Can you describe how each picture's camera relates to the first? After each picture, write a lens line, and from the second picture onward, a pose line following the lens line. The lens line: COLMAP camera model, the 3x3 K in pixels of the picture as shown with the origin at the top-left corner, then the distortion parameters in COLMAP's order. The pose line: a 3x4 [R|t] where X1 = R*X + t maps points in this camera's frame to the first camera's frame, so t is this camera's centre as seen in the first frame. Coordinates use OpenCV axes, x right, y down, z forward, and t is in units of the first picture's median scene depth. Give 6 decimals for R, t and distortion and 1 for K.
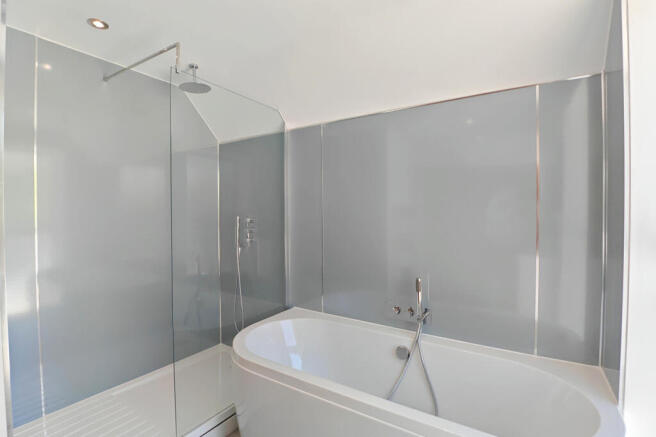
lens RADIAL K [[312.4, 0, 328.6], [0, 312.4, 217.5], [0, 0, 1]] dist [-0.028629, -0.001326]
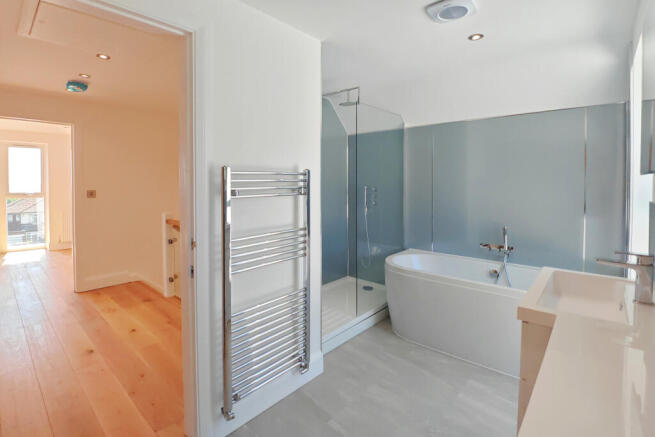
lens RADIAL K [[311.9, 0, 329.5], [0, 311.9, 188.8], [0, 0, 1]] dist [-0.028629, -0.001326]
pose [[0.988109, 0.001855, -0.153743, -0.262462], [-0.000653, 0.999969, 0.007870, -0.004651], [0.153752, -0.007676, 0.988080, -0.506856]]
